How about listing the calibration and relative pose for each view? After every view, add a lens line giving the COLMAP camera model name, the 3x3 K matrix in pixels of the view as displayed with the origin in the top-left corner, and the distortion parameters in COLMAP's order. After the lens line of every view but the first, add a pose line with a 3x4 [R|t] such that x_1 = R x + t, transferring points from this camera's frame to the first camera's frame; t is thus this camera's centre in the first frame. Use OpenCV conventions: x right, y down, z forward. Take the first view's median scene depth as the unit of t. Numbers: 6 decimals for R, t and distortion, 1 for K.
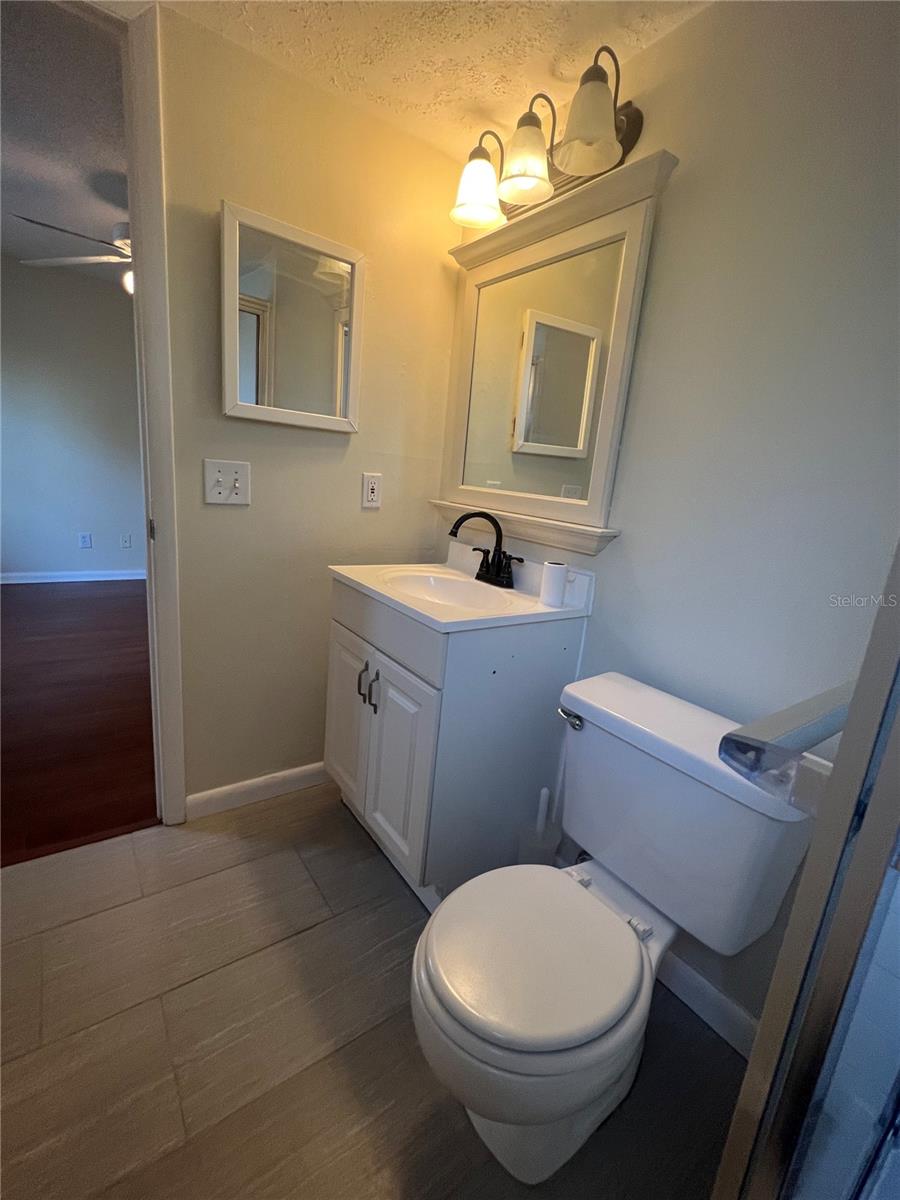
lens RADIAL K [[518.8, 0, 460.1], [0, 518.8, 604.1], [0, 0, 1]] dist [-0.001200, 0.001294]
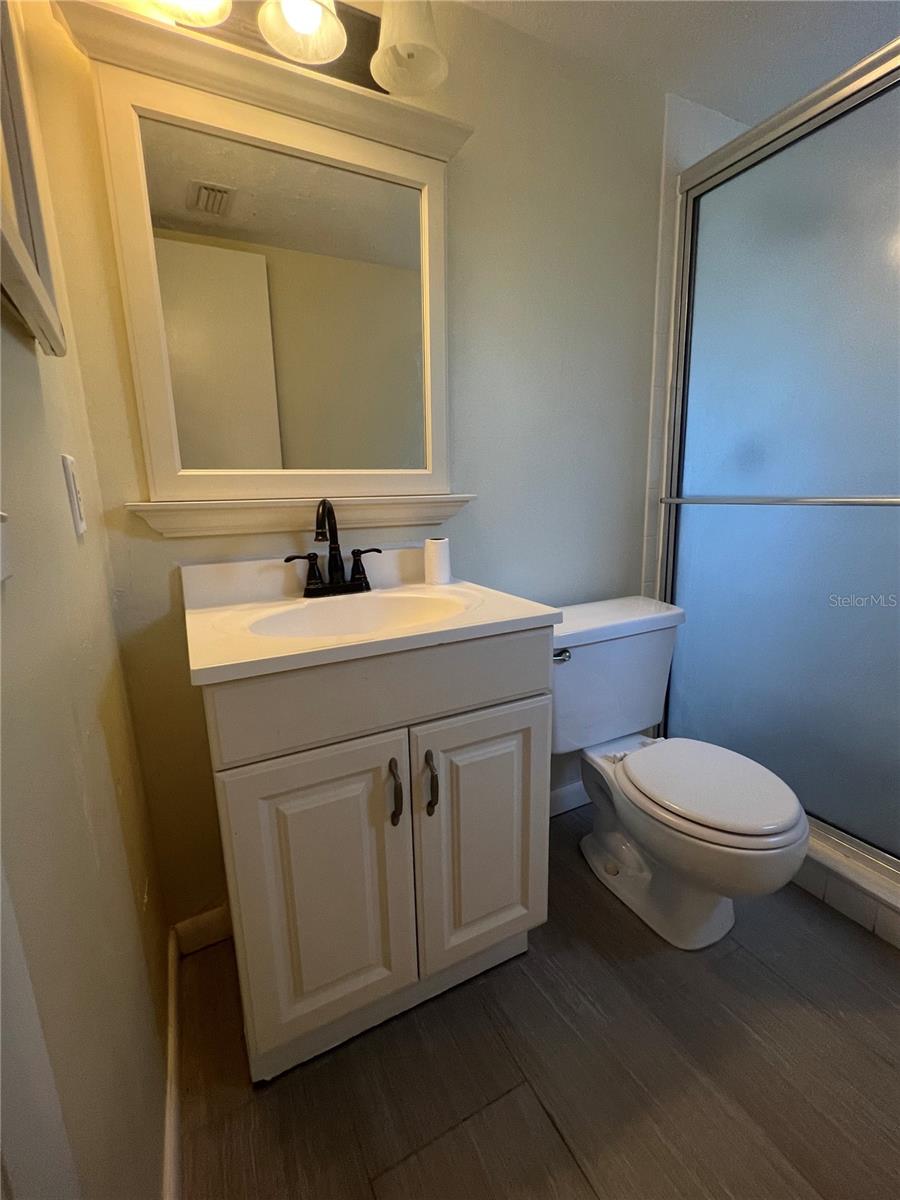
lens RADIAL K [[518.8, 0, 450.1], [0, 518.8, 599.2], [0, 0, 1]] dist [-0.001200, 0.001294]
pose [[0.156607, -0.307336, 0.938626, -0.701973], [0.271344, 0.927172, 0.258312, -0.208196], [-0.949656, 0.214237, 0.228595, 0.781555]]
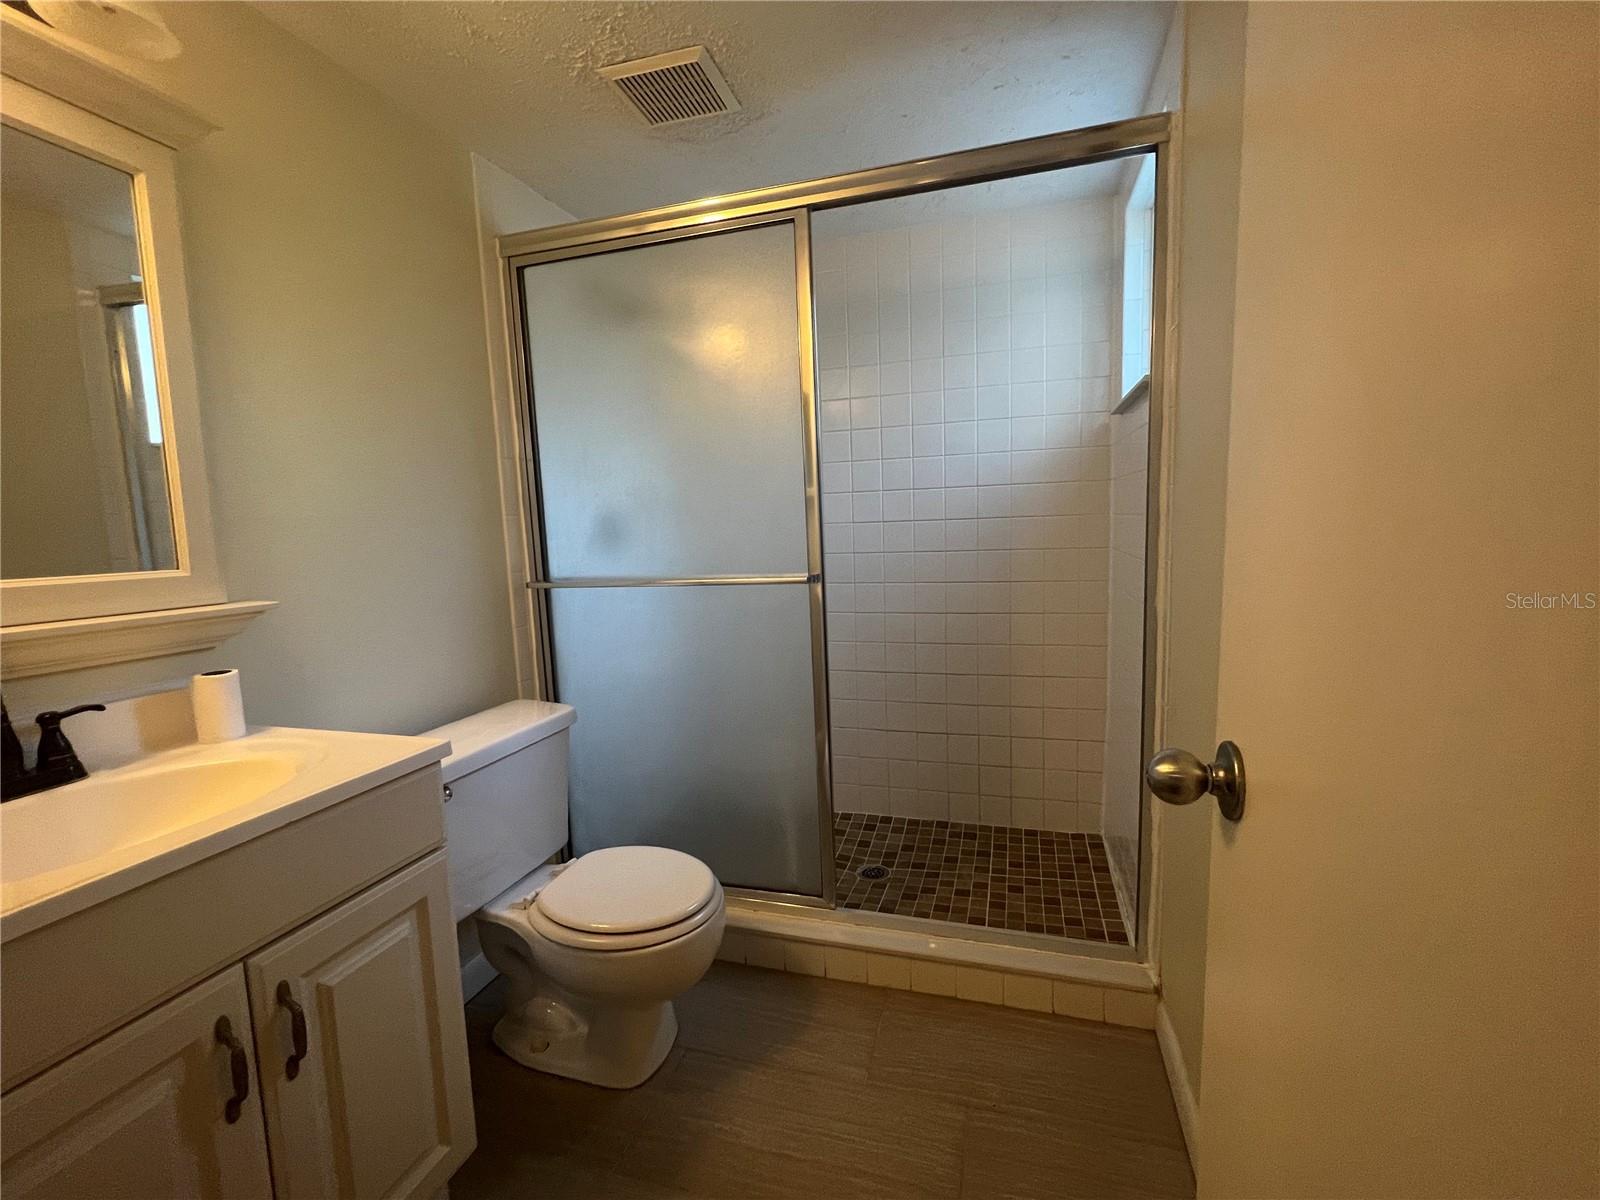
lens RADIAL K [[691.7, 0, 800.7], [0, 691.7, 602.4], [0, 0, 1]] dist [-0.001200, 0.001294]
pose [[-0.594082, -0.166906, 0.786898, -0.844458], [0.166684, 0.931463, 0.323409, -0.300931], [-0.786945, 0.323295, -0.525545, 0.849308]]
